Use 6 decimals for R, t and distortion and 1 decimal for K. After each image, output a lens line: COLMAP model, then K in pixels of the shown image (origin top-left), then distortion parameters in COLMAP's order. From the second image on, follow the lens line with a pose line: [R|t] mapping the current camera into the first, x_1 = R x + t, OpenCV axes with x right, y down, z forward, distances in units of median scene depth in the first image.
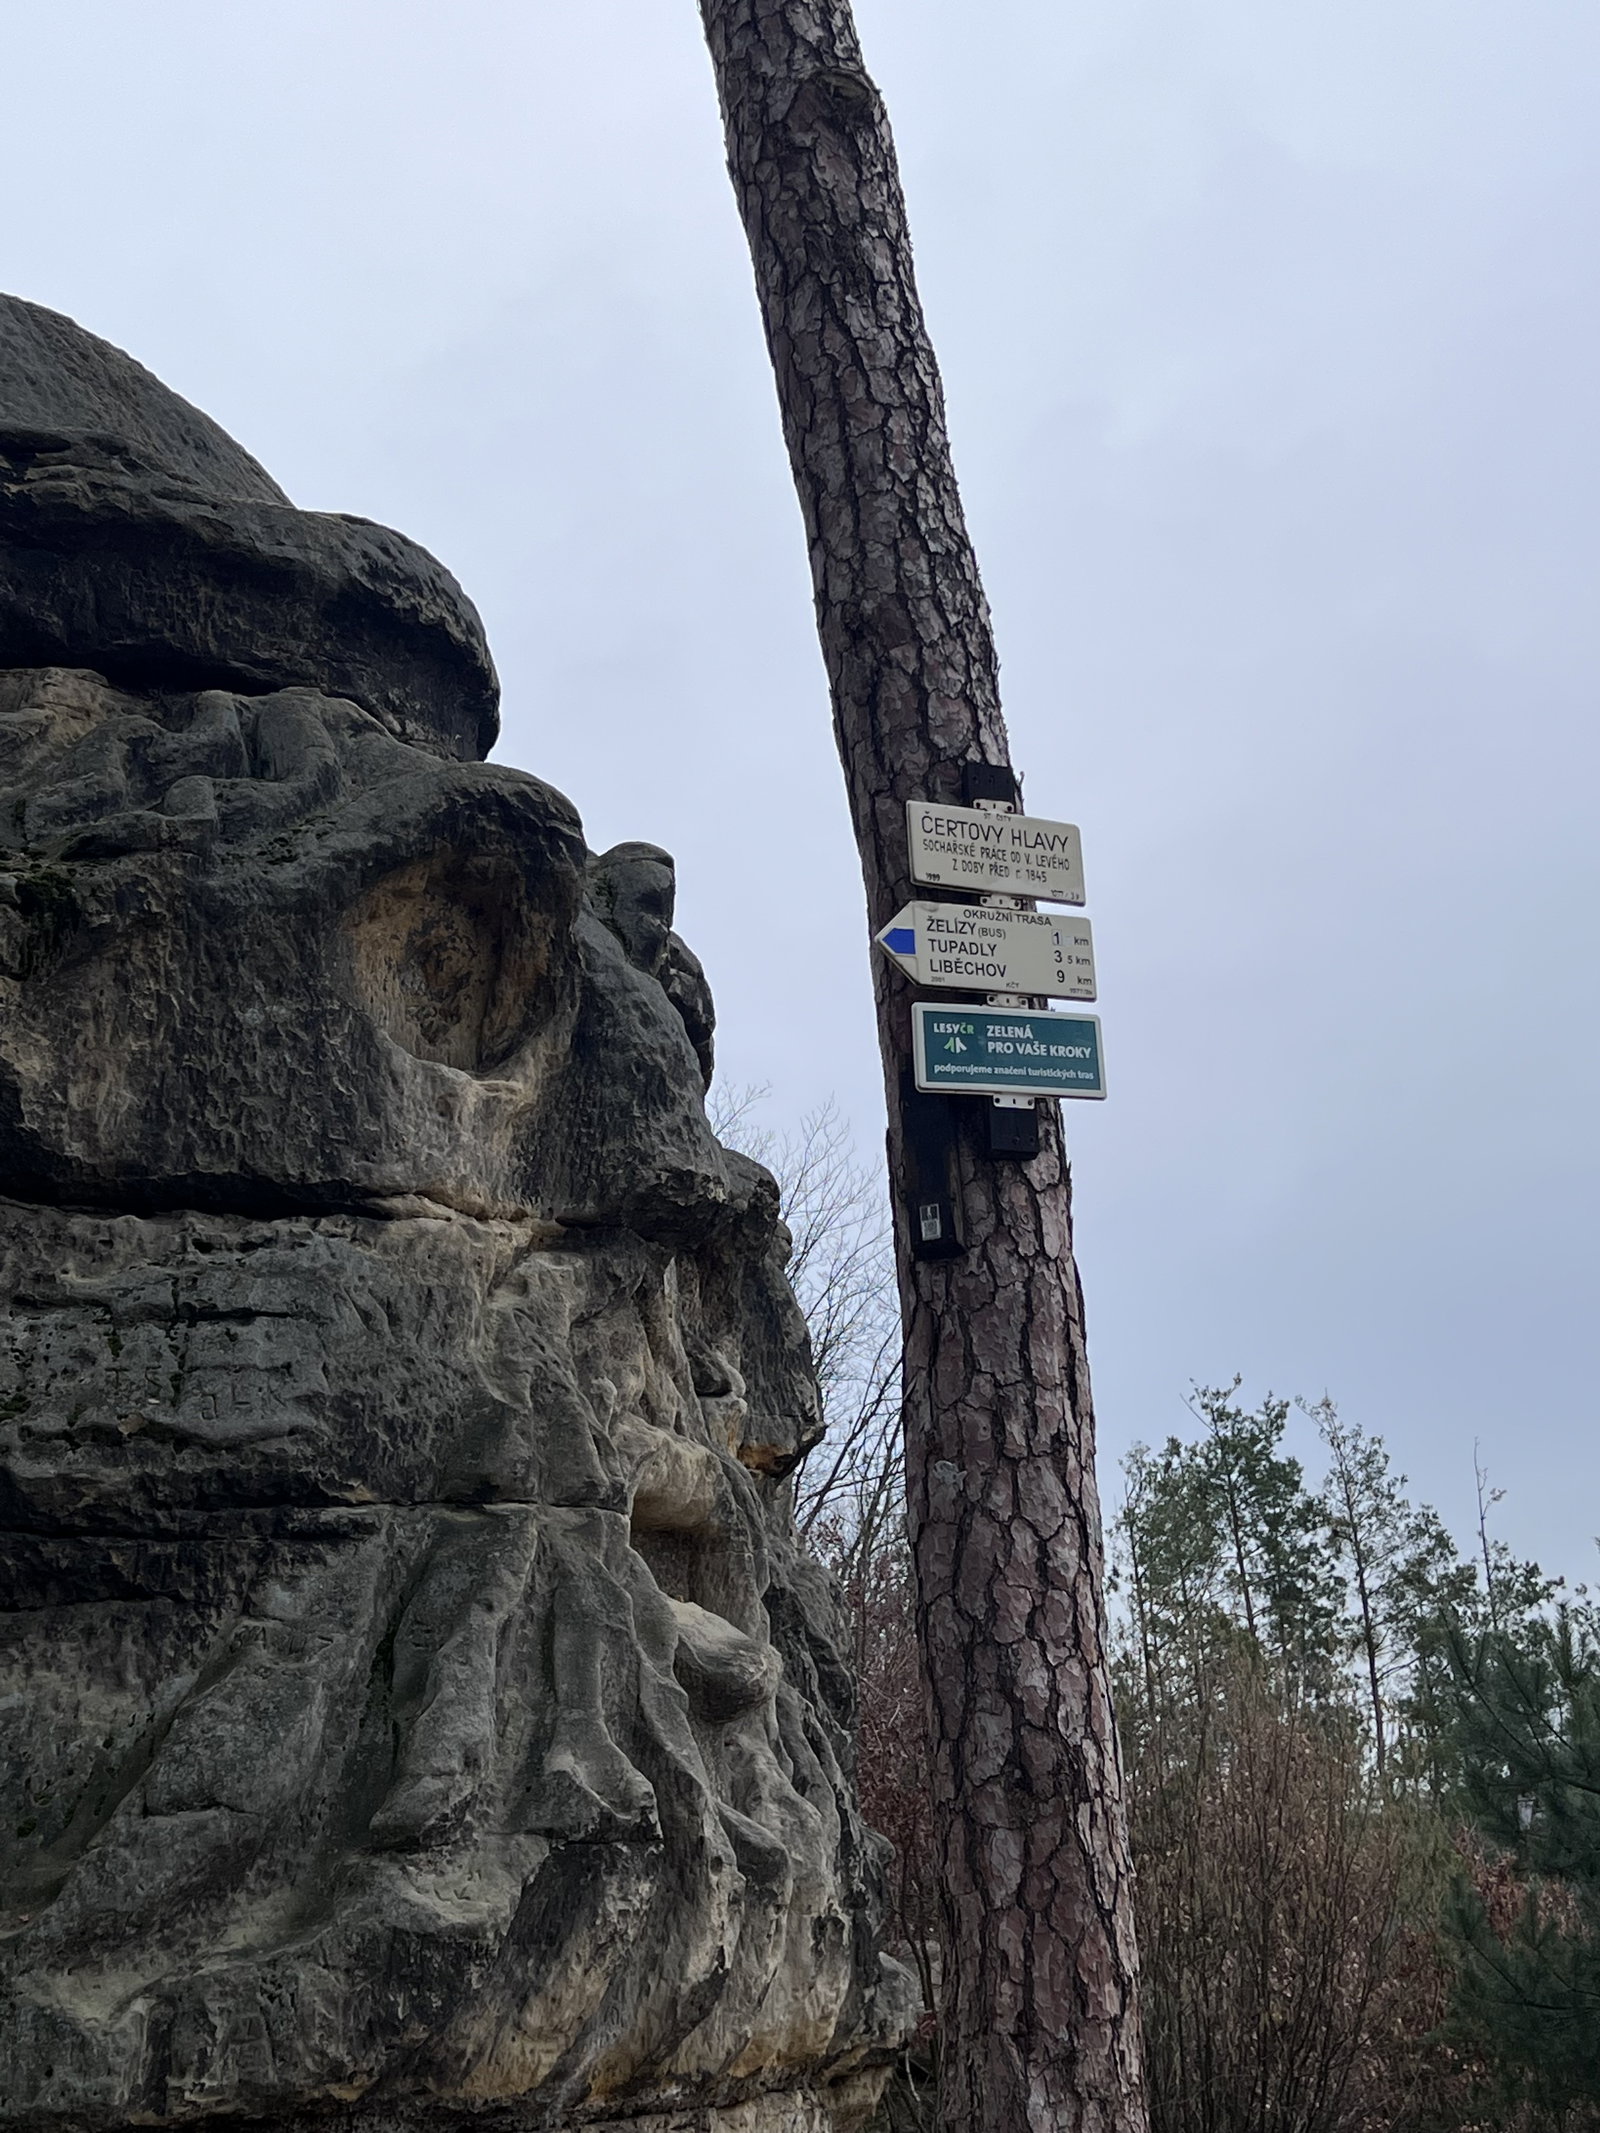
lens RADIAL K [[2929.1, 0, 791.0], [0, 2929.1, 1055.6], [0, 0, 1]] dist [0.228962, -0.710172]
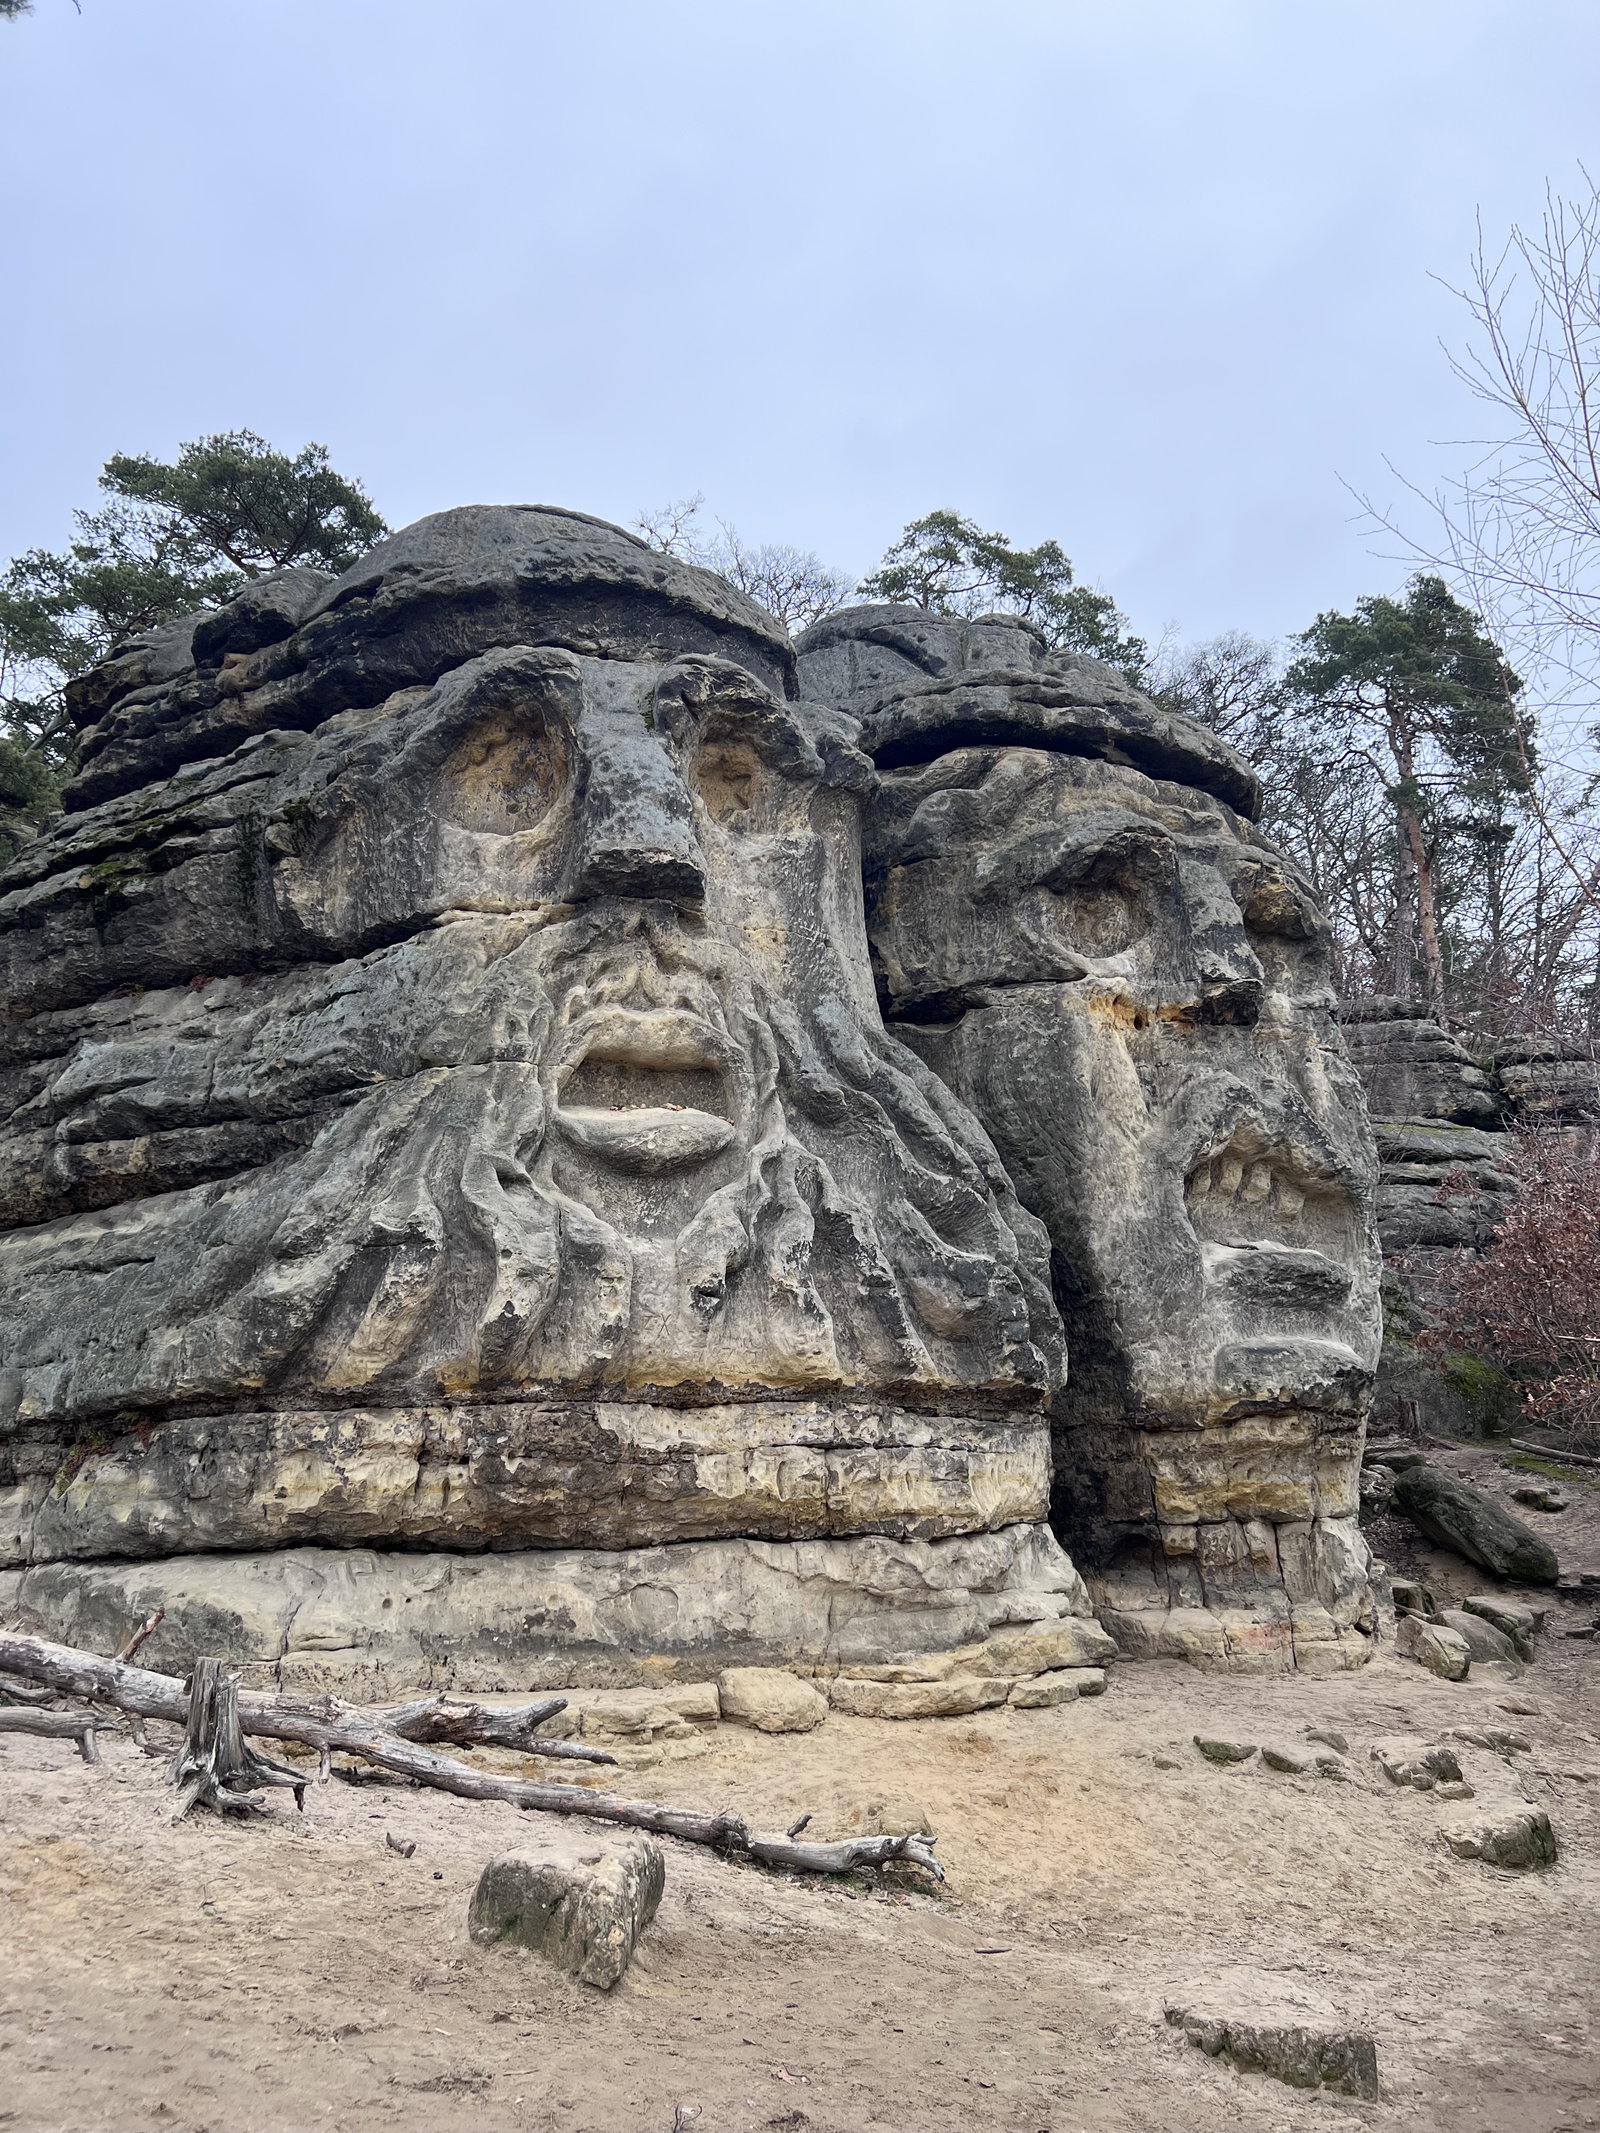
lens RADIAL K [[1634.3, 0, 774.3], [0, 1634.3, 1053.2], [0, 0, 1]] dist [0.104348, -0.258708]
pose [[0.600251, -0.197138, -0.775136, 0.778793], [0.239035, 0.969070, -0.061356, 0.251880], [0.763257, -0.148456, 0.628809, 0.548652]]
